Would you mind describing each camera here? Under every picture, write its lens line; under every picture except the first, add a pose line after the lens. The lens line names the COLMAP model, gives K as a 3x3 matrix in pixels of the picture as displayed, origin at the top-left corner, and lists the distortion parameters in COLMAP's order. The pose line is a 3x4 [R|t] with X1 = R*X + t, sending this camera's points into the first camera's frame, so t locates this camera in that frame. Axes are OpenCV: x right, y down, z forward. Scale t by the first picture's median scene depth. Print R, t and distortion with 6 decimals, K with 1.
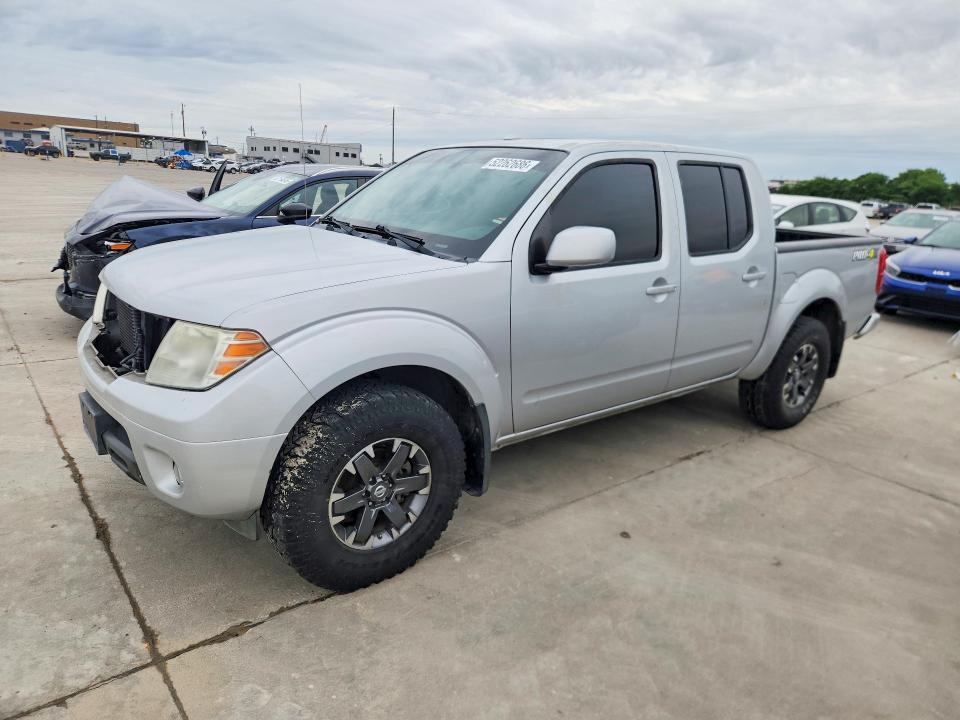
lens RADIAL K [[652.8, 0, 480.5], [0, 652.8, 366.6], [0, 0, 1]] dist [0.010633, -0.006893]
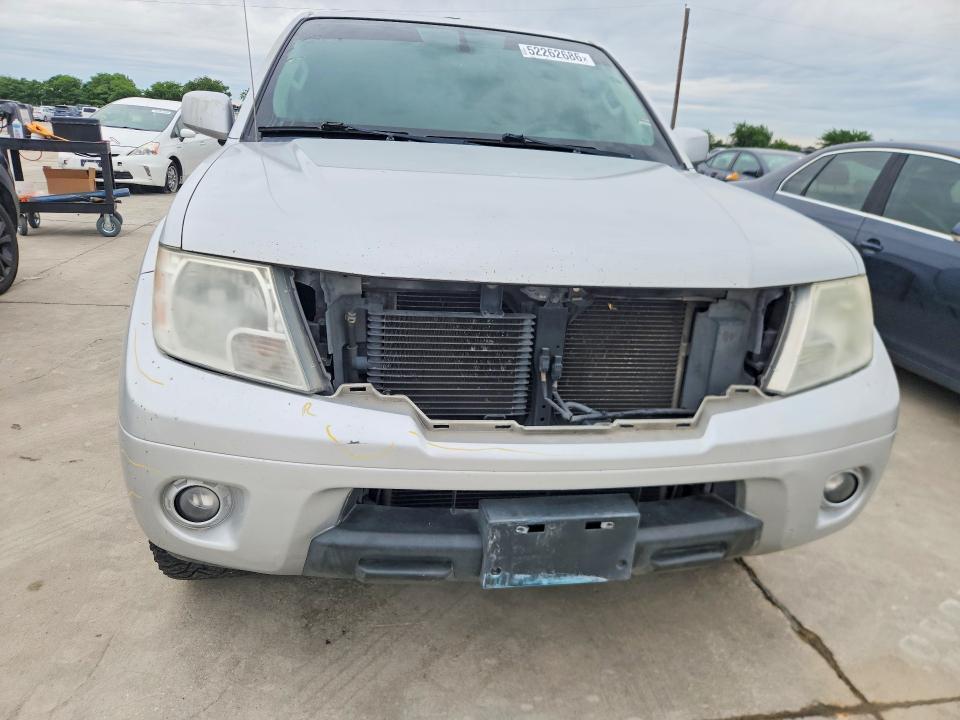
lens RADIAL K [[652.8, 0, 477.5], [0, 652.8, 367.1], [0, 0, 1]] dist [0.010633, -0.006893]
pose [[0.490321, -0.308015, 0.815299, -0.583701], [0.198296, 0.950359, 0.239785, -0.106284], [-0.848684, 0.044099, 0.527059, 0.454209]]
